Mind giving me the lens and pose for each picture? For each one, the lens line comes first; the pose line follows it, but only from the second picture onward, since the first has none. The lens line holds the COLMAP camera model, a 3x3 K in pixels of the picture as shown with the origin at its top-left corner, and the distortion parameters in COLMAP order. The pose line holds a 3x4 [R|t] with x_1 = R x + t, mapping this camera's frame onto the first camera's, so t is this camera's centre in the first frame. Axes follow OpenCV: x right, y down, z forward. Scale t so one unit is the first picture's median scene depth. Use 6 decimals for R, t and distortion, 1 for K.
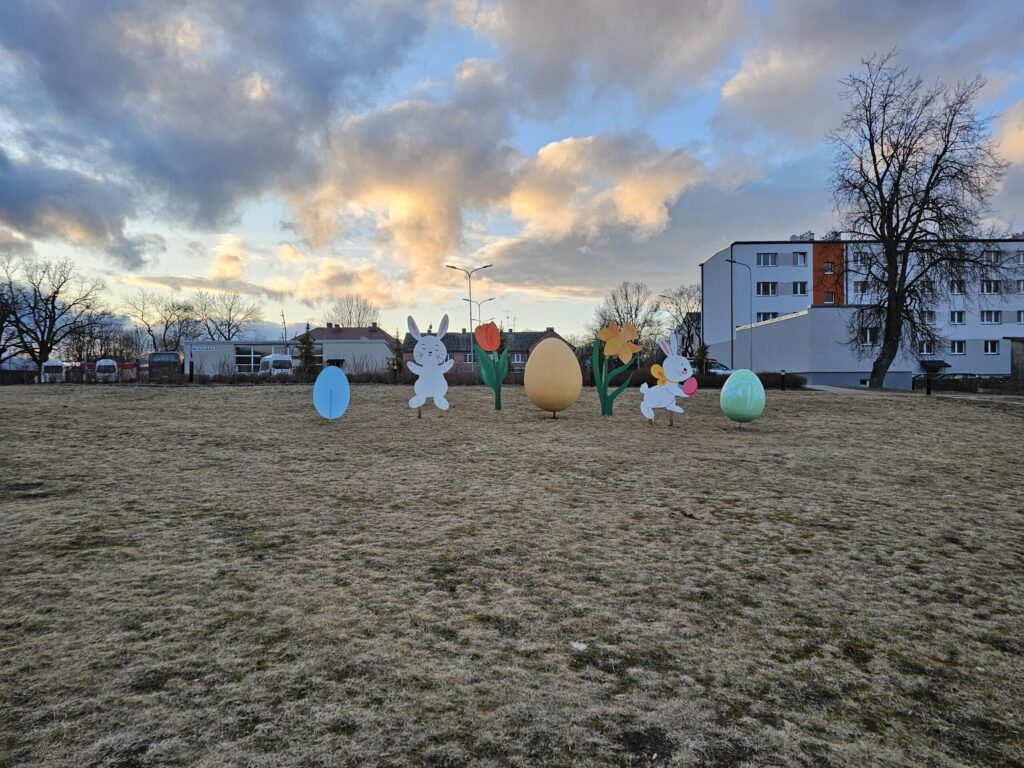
lens RADIAL K [[678.6, 0, 512.8], [0, 678.6, 383.4], [0, 0, 1]] dist [0.060553, -0.042734]
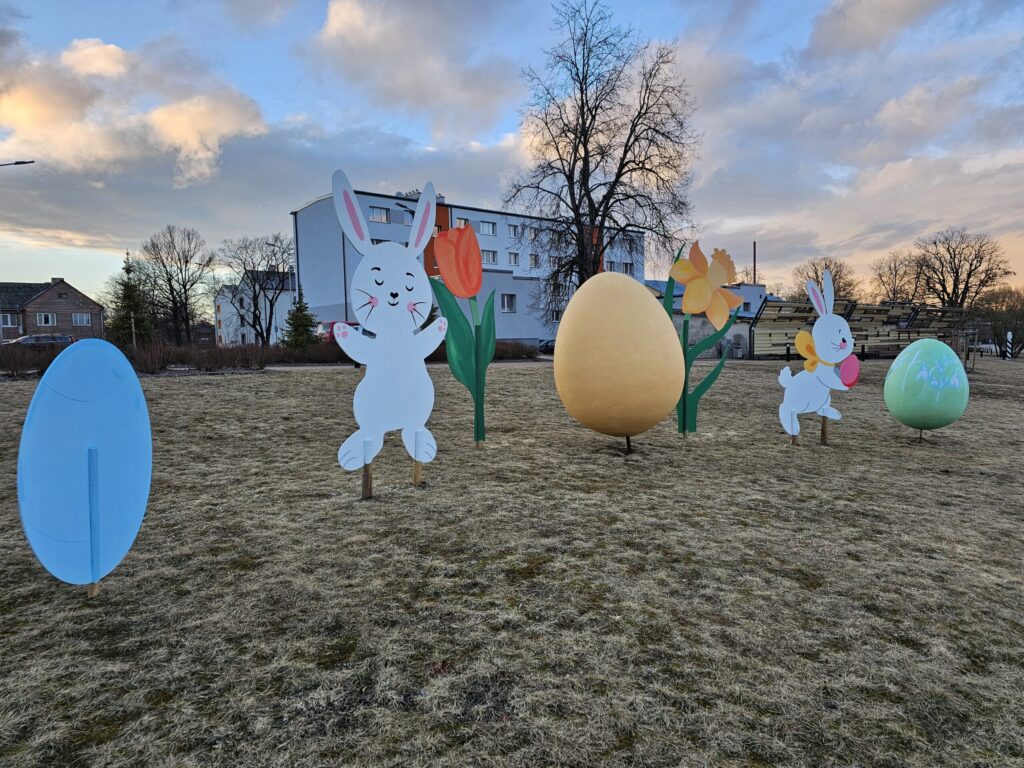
lens RADIAL K [[678.6, 0, 512.4], [0, 678.6, 374.6], [0, 0, 1]] dist [0.060553, -0.042734]
pose [[0.766113, -0.040914, 0.641403, -0.289520], [0.017139, 0.998917, 0.043247, -0.020290], [-0.642478, -0.022139, 0.765985, 0.706419]]
